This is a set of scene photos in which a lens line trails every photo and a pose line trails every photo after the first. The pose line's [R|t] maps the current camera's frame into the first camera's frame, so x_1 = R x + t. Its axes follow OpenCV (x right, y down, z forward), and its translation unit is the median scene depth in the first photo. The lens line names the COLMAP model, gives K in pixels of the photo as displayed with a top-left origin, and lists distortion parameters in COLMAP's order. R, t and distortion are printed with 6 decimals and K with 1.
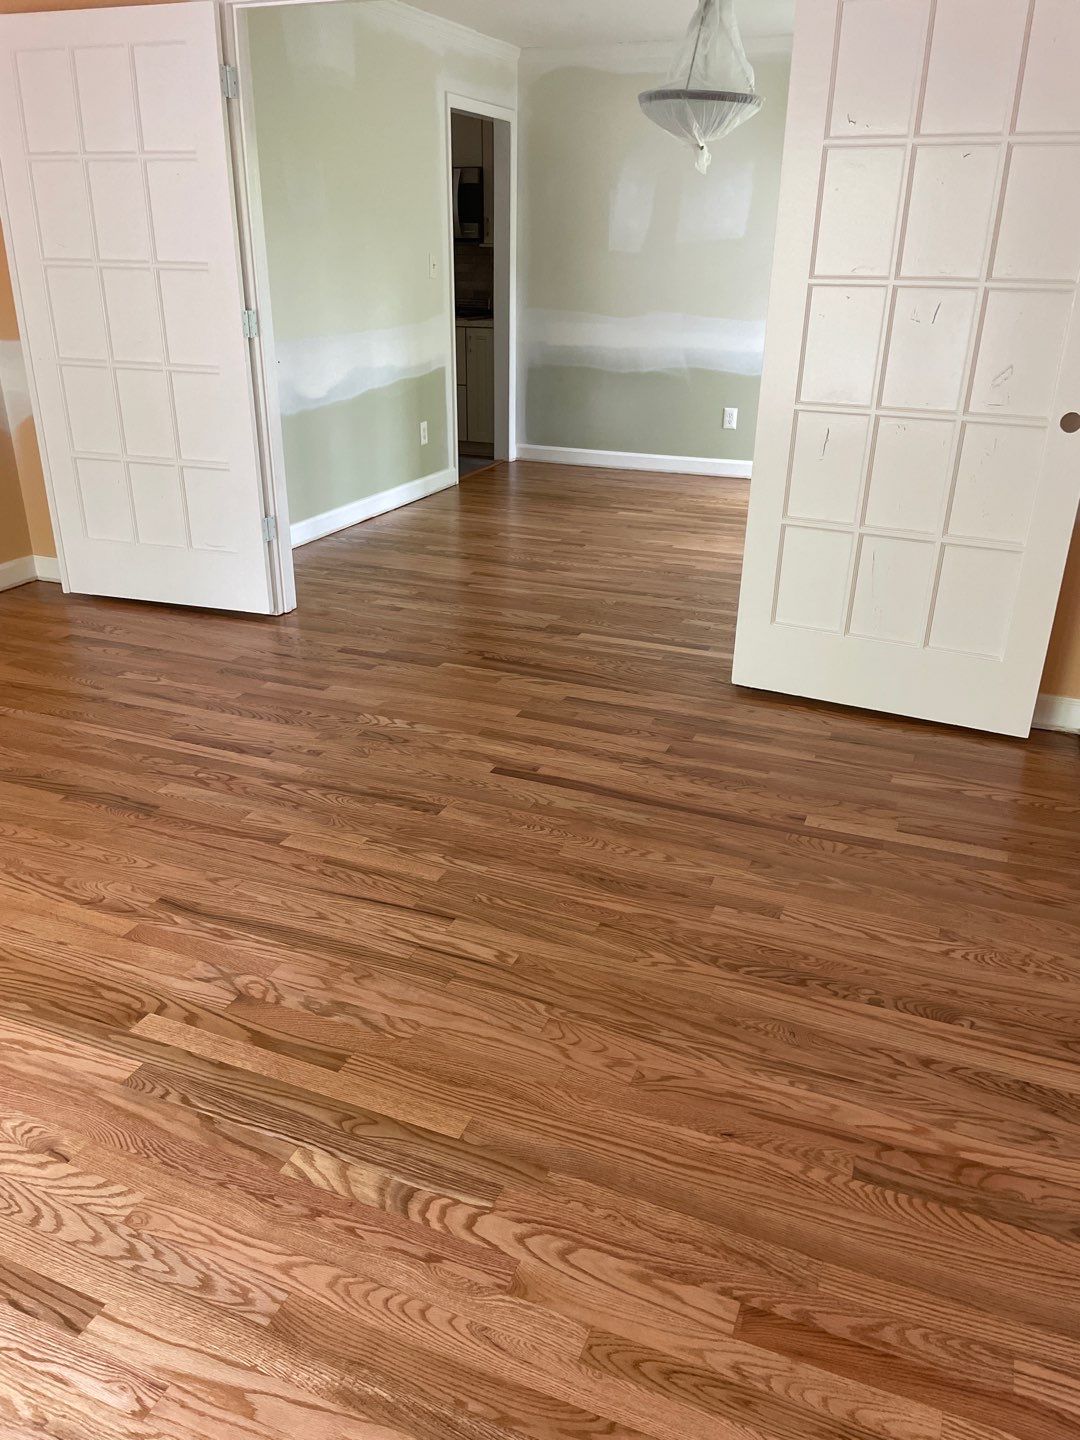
lens RADIAL K [[1081.1, 0, 539.1], [0, 1081.1, 714.5], [0, 0, 1]] dist [0.101930, -0.124609]
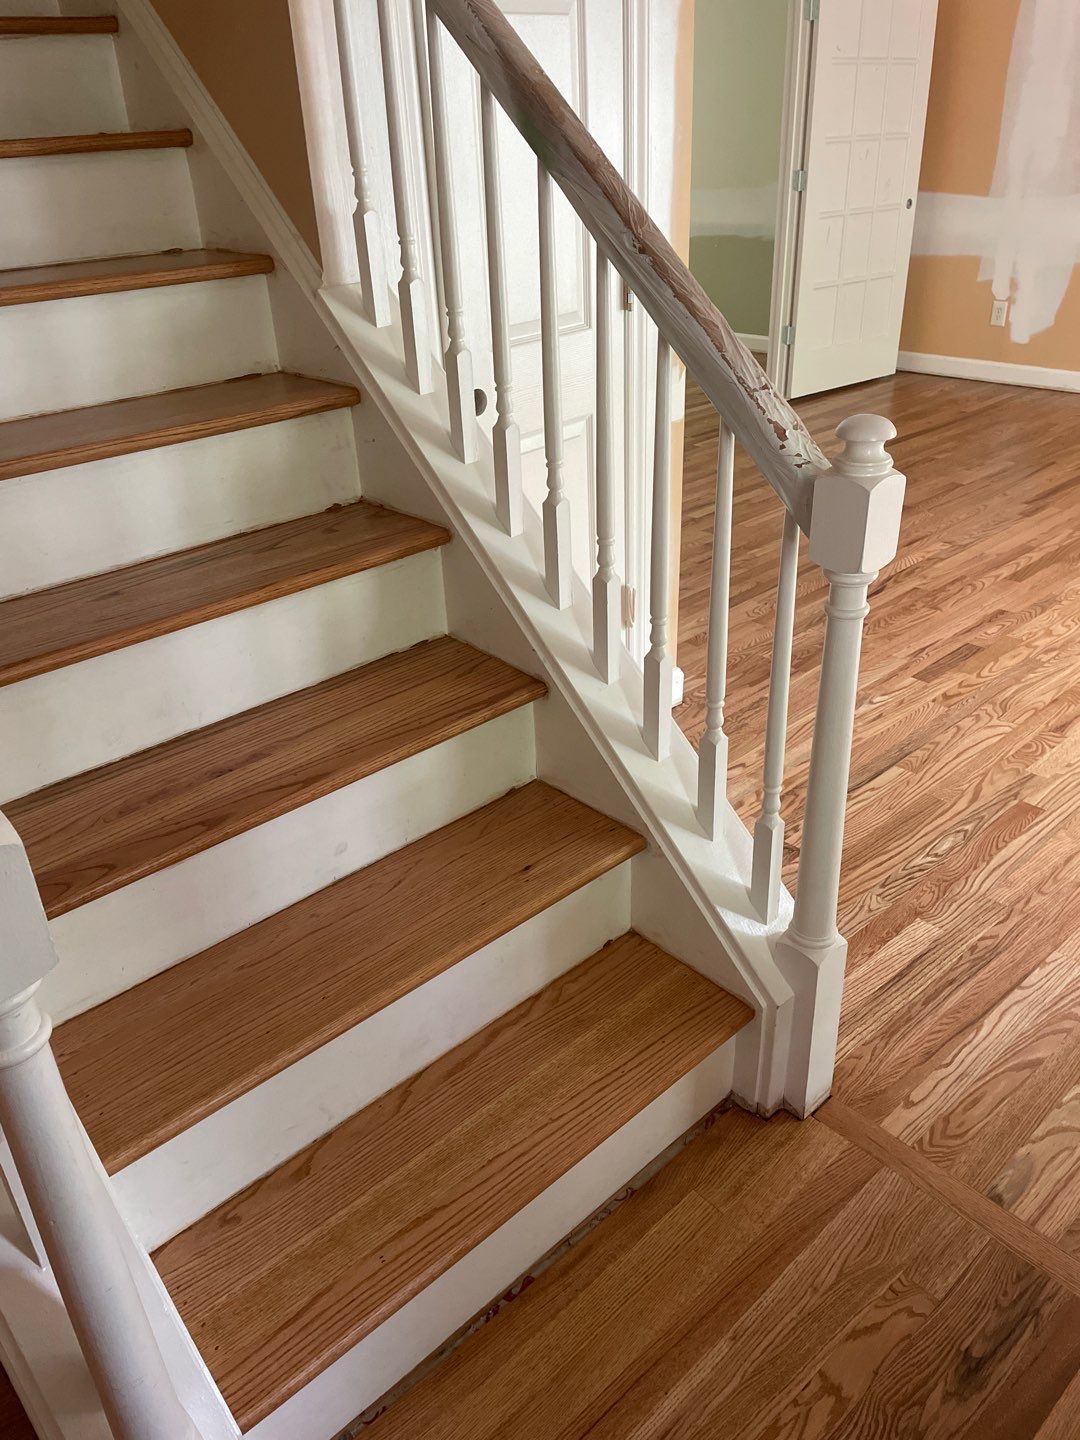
lens RADIAL K [[1085.0, 0, 542.0], [0, 1085.0, 713.5], [0, 0, 1]] dist [0.104110, -0.139340]
pose [[0.426870, -0.452148, 0.783163, -1.714016], [0.392853, 0.872761, 0.289748, -0.277180], [-0.814524, 0.183983, 0.550183, 0.548441]]
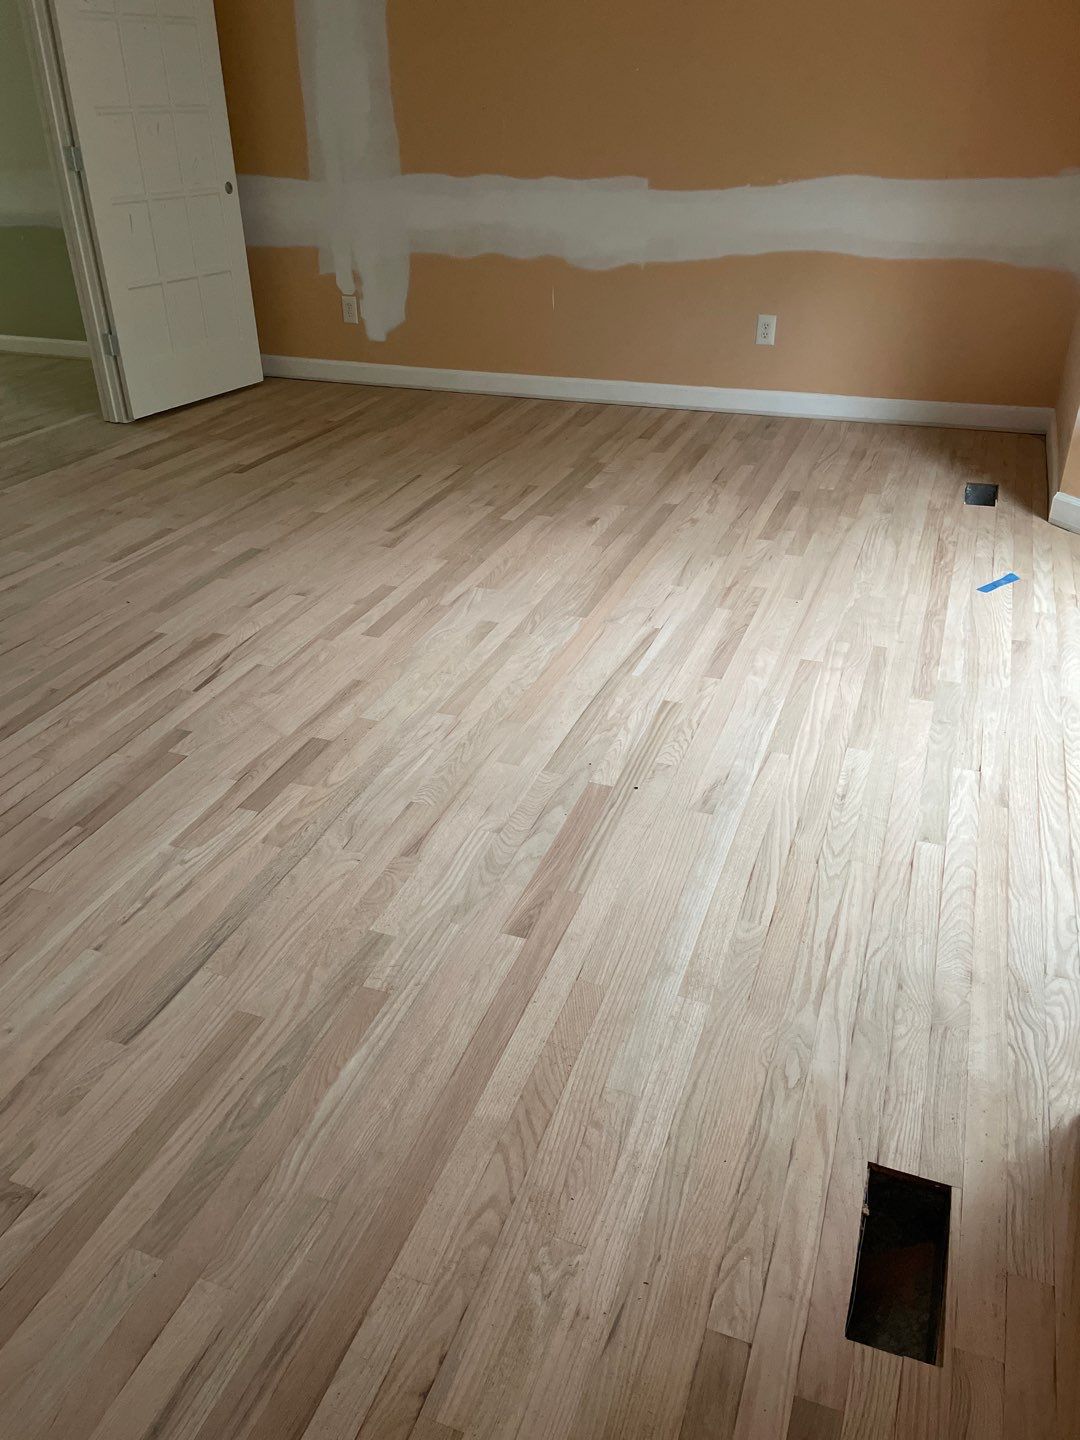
lens RADIAL K [[1081.1, 0, 539.1], [0, 1081.1, 714.5], [0, 0, 1]] dist [0.101930, -0.124609]
pose [[-0.027730, -0.502981, 0.863852, -1.411181], [0.401456, 0.785826, 0.470437, -0.210041], [-0.915458, 0.359844, 0.180134, 0.469168]]
